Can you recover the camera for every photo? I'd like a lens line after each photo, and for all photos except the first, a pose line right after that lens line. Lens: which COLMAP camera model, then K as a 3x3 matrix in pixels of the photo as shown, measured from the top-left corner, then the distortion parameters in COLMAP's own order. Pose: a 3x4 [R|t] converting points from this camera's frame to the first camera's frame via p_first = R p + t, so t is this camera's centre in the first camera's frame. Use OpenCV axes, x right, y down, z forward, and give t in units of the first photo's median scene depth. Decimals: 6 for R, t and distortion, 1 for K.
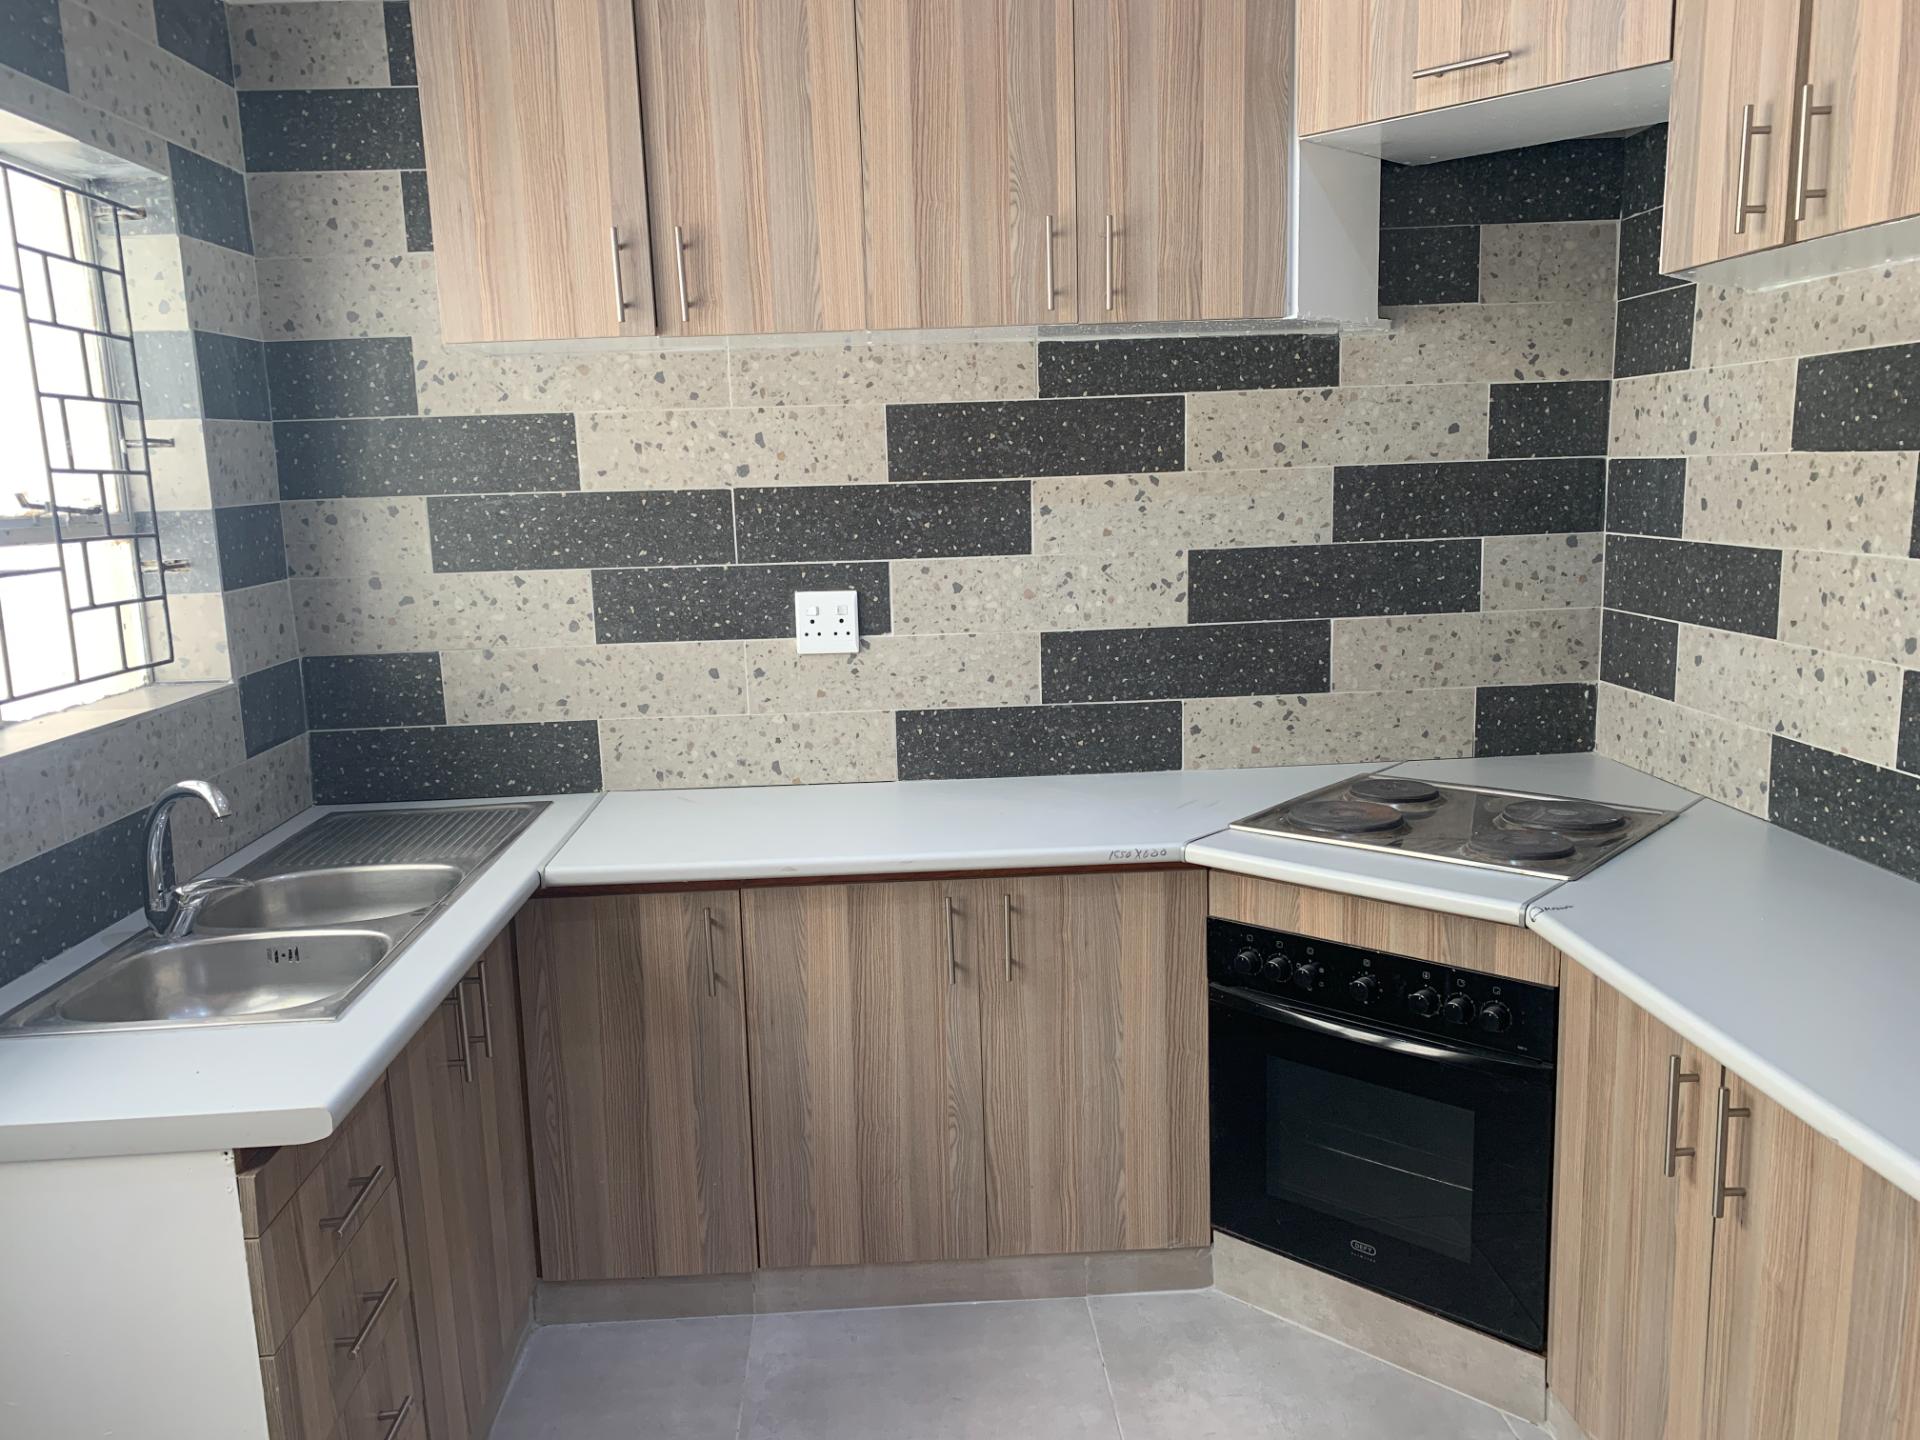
lens RADIAL K [[1467.9, 0, 937.6], [0, 1467.9, 739.1], [0, 0, 1]] dist [0.044974, -0.057157]
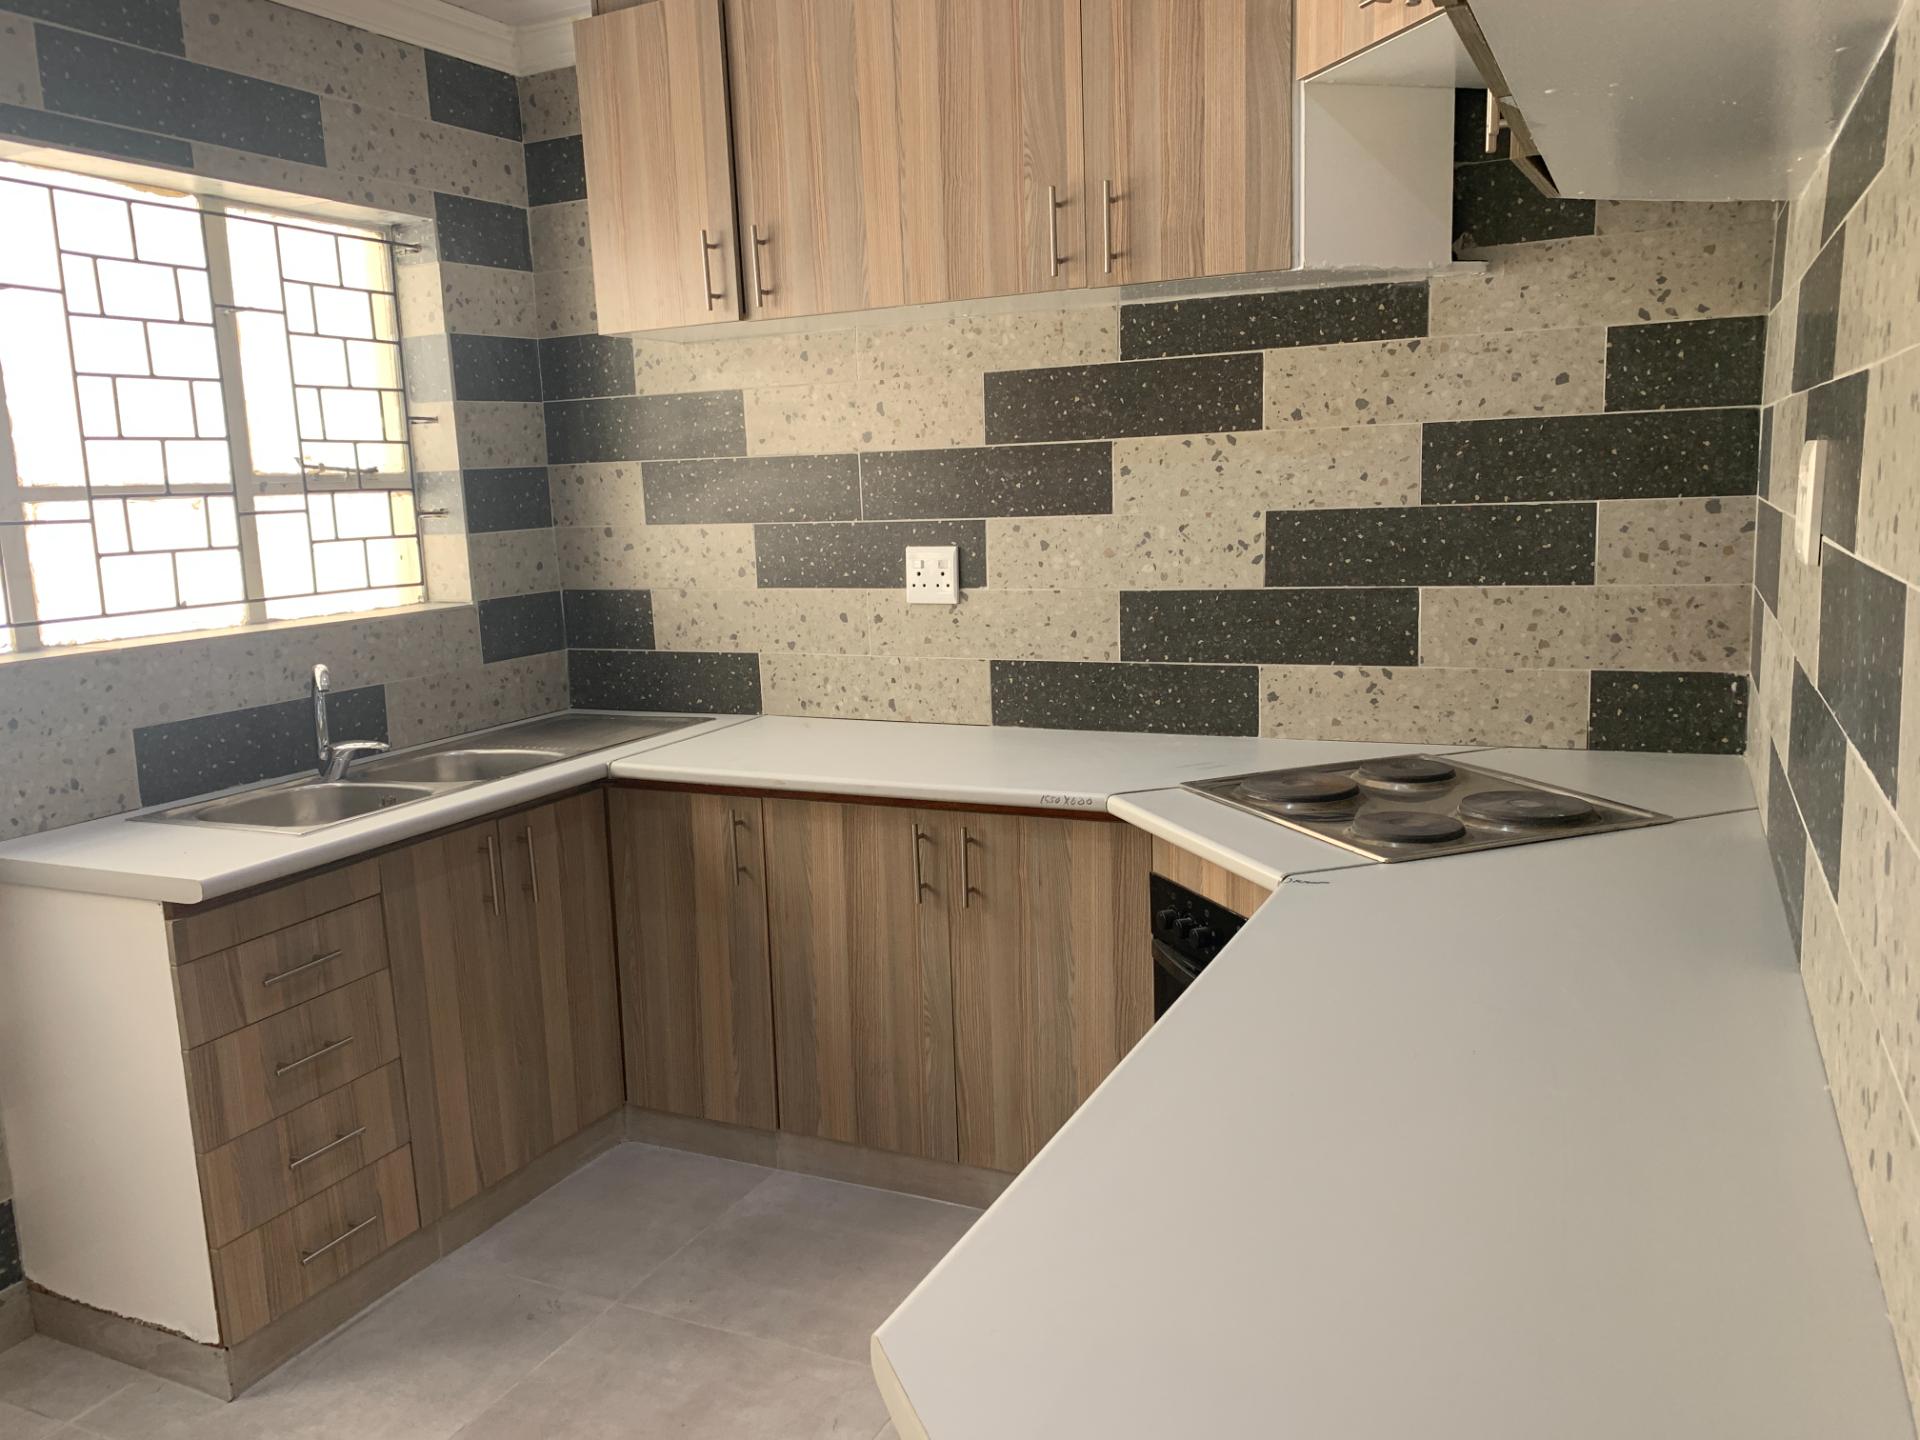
lens RADIAL K [[1467.9, 0, 941.1], [0, 1467.9, 743.3], [0, 0, 1]] dist [0.044974, -0.057157]
pose [[0.883920, 0.082495, -0.460304, 0.459664], [-0.075366, 0.996580, 0.033881, 0.008599], [0.461525, 0.004744, 0.887115, 0.032512]]
